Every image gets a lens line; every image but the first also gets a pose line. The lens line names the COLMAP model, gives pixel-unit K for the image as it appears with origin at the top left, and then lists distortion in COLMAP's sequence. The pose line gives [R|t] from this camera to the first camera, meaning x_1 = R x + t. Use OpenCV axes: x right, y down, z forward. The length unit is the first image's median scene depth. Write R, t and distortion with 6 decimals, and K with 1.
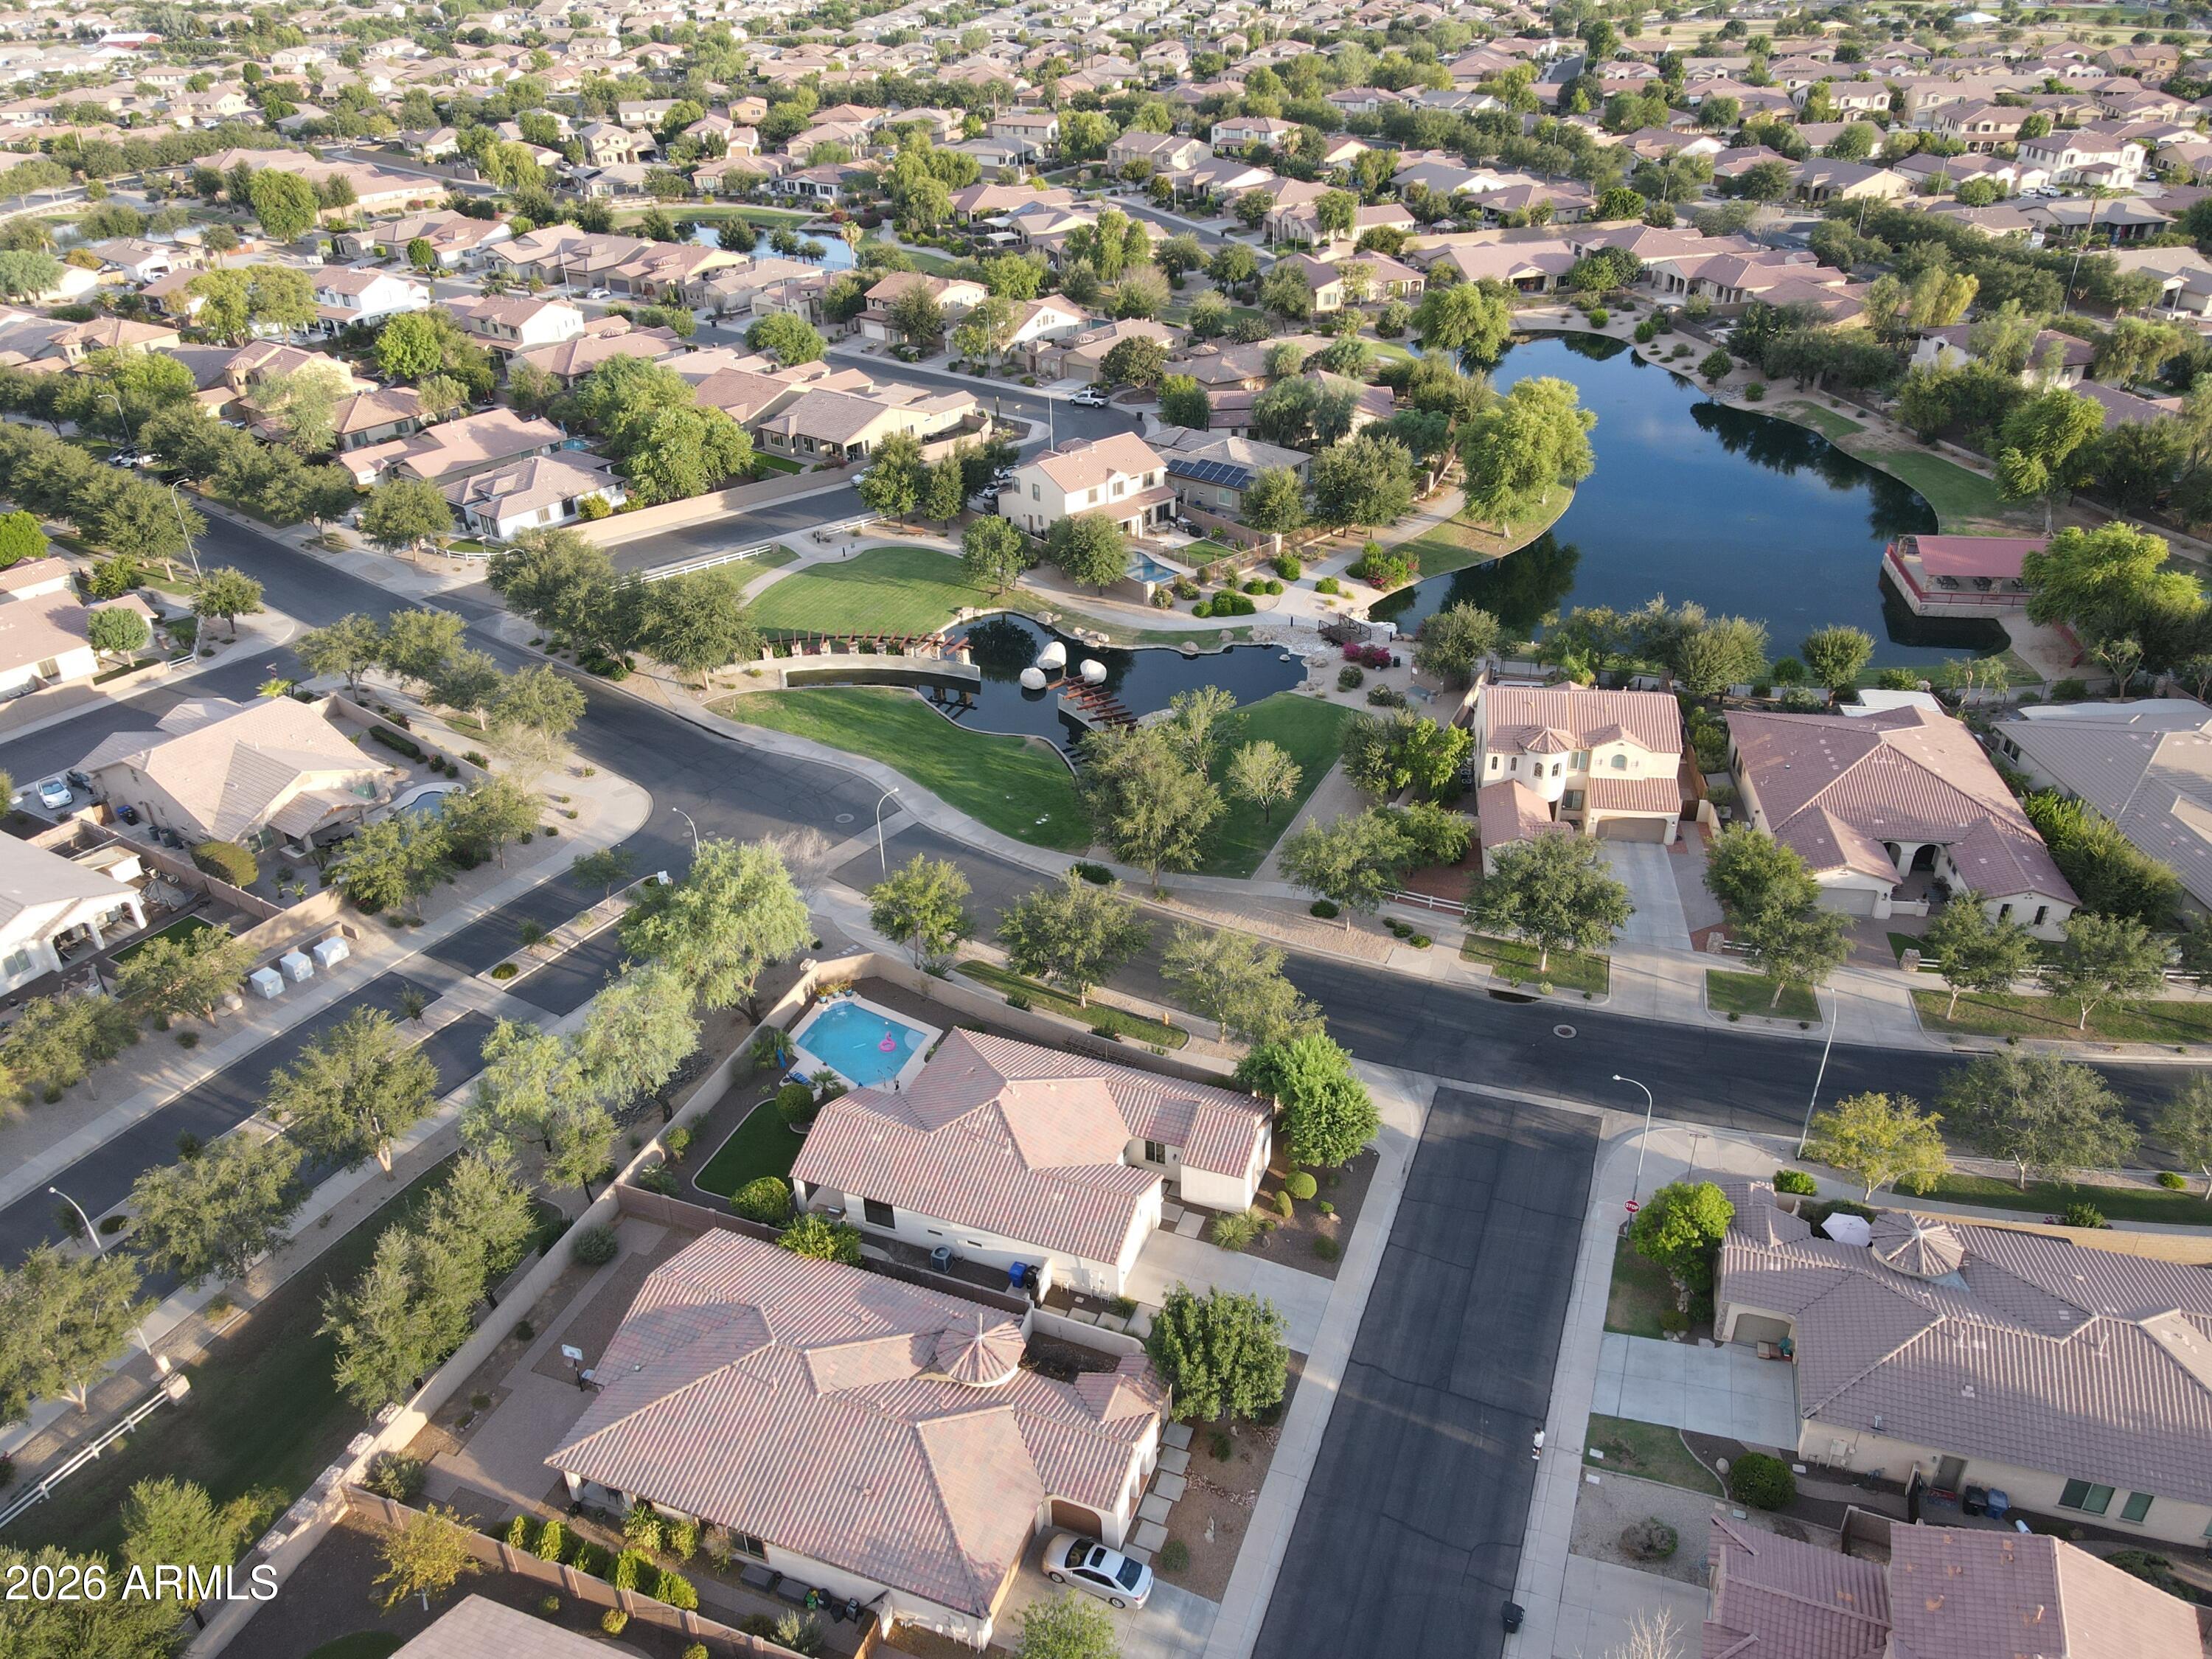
lens RADIAL K [[1622.1, 0, 1095.7], [0, 1622.1, 835.2], [0, 0, 1]] dist [0.002985, 0.019262]
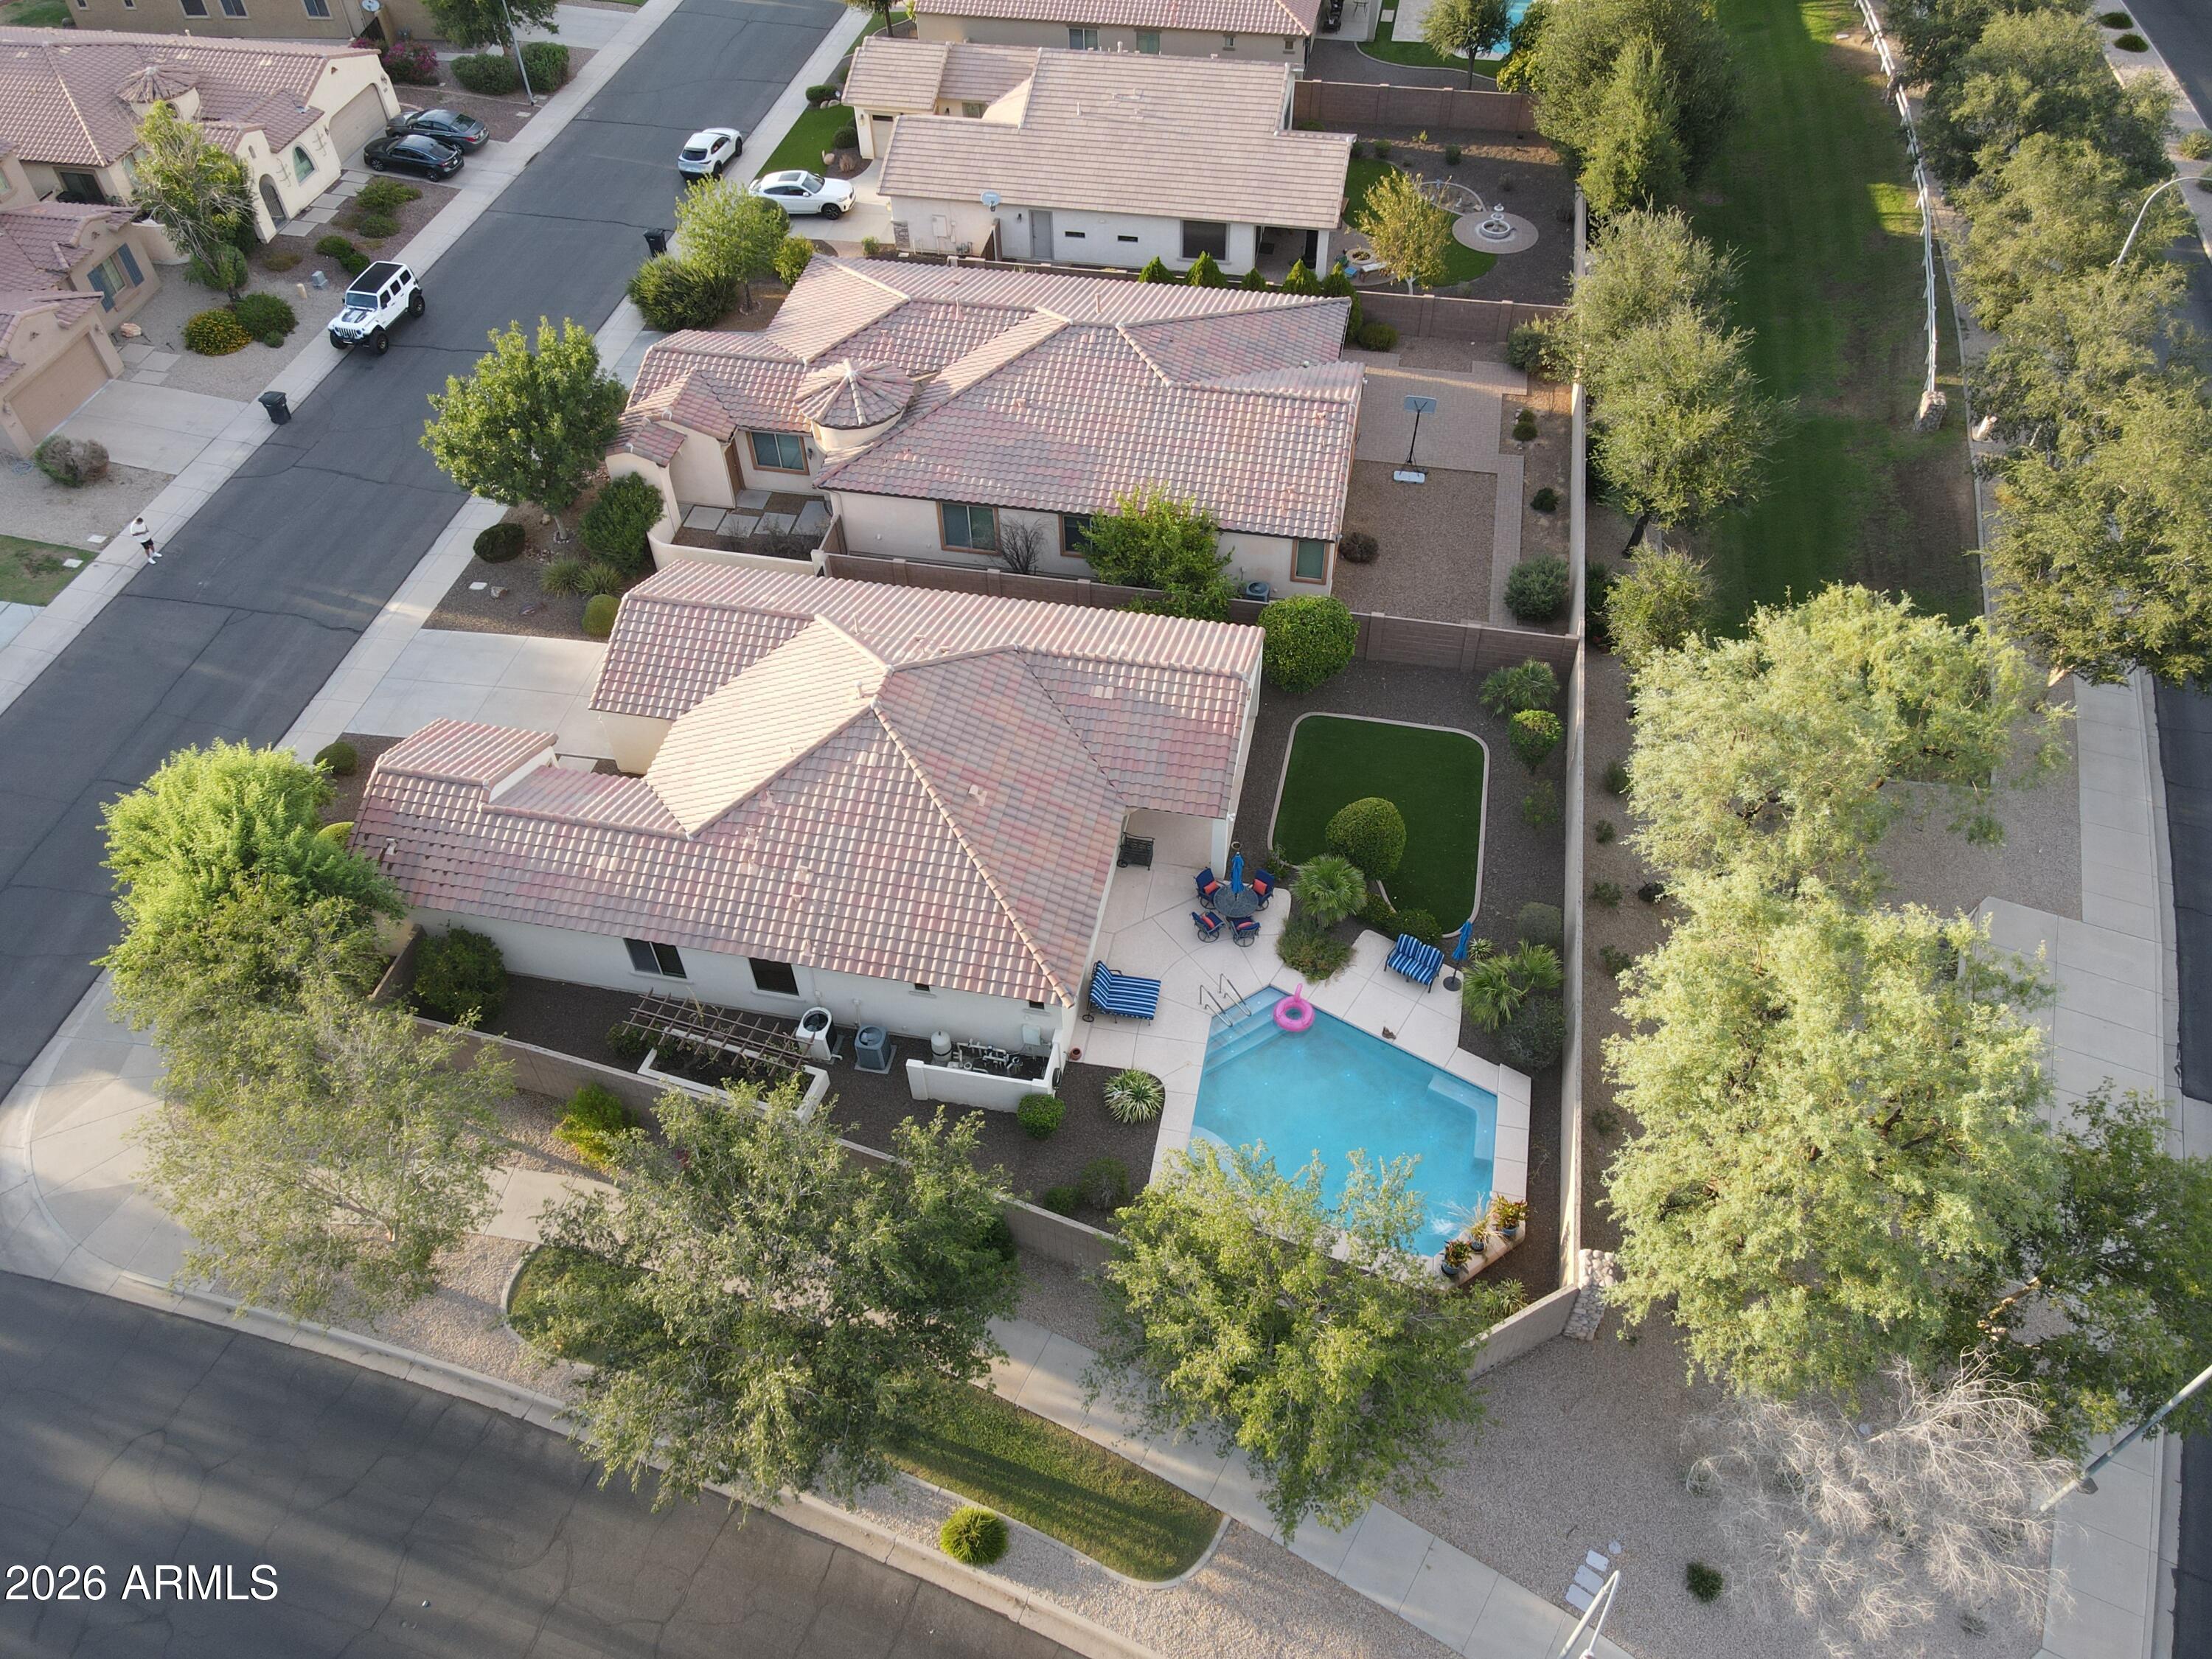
lens RADIAL K [[1622.1, 0, 1111.1], [0, 1622.1, 834.0], [0, 0, 1]] dist [0.002985, 0.019262]
pose [[-0.982864, 0.168094, -0.075653, -0.064828], [-0.042657, 0.191863, 0.980494, -0.254813], [0.179330, 0.966919, -0.181405, 0.924489]]
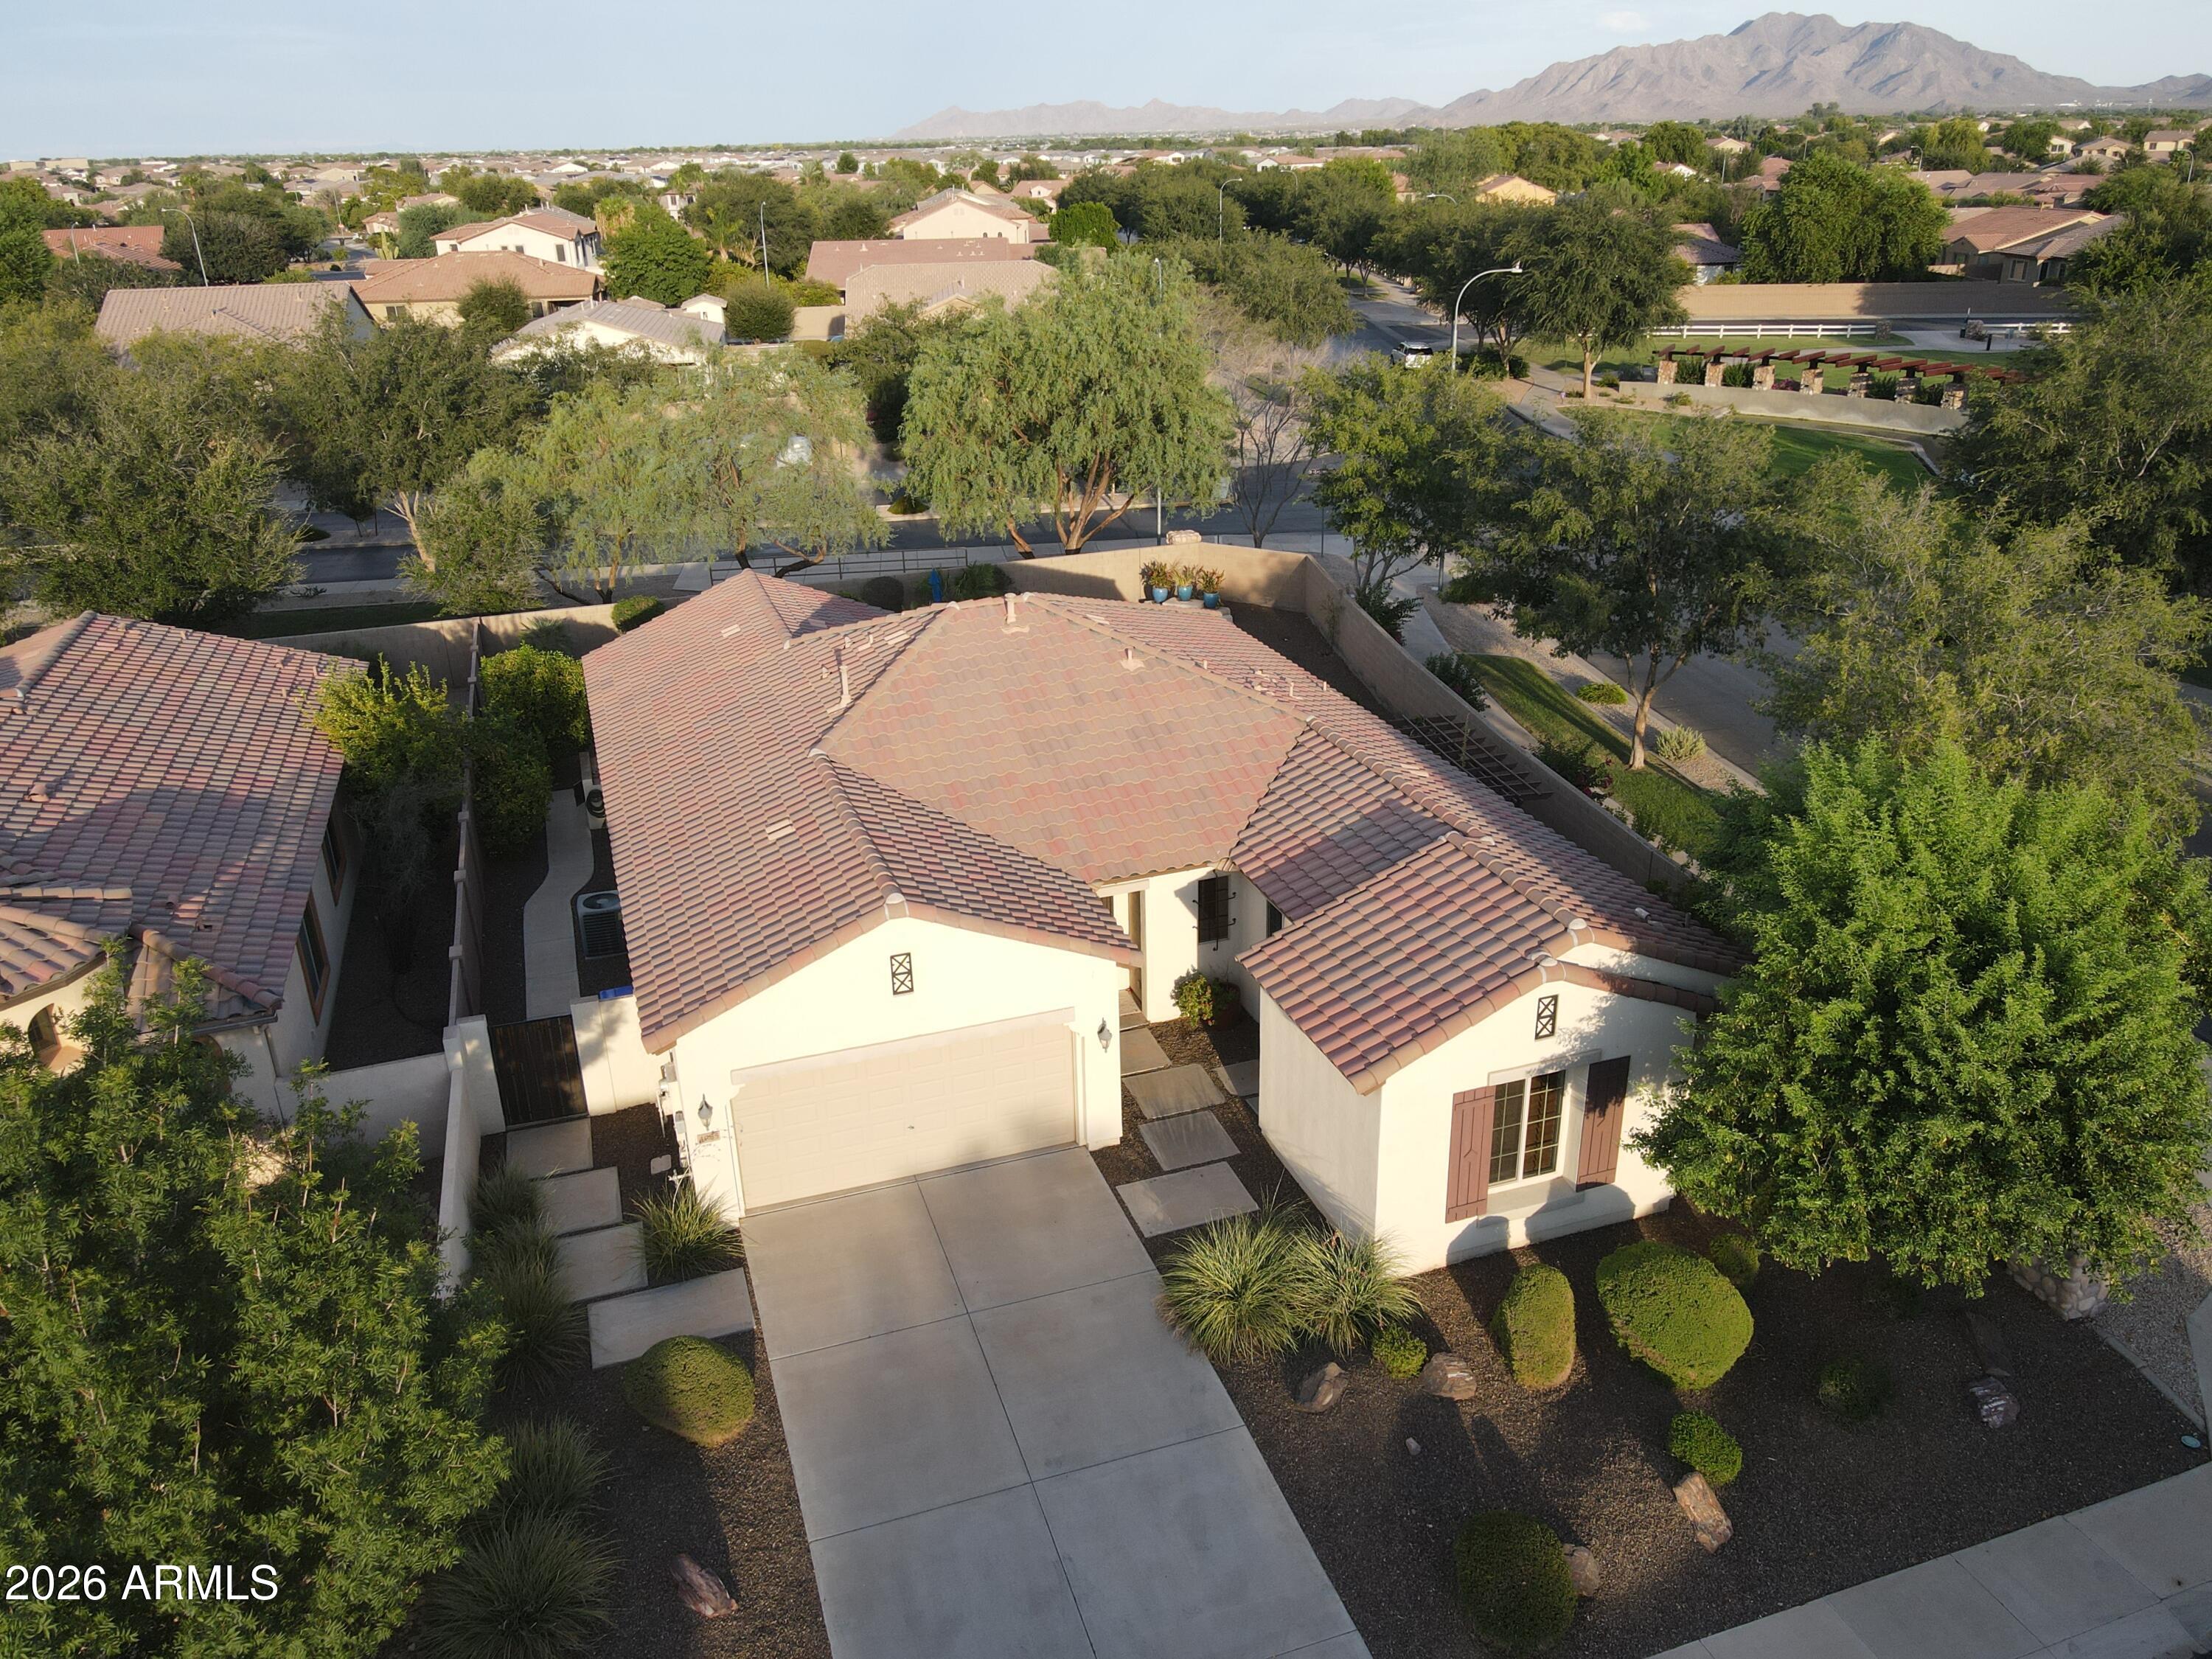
lens RADIAL K [[1622.1, 0, 1096.1], [0, 1622.1, 831.0], [0, 0, 1]] dist [0.002985, 0.019262]
pose [[0.648833, 0.308460, -0.695606, 0.170239], [-0.383551, 0.922103, 0.051136, 0.141903], [0.657194, 0.233622, 0.716601, 0.630840]]
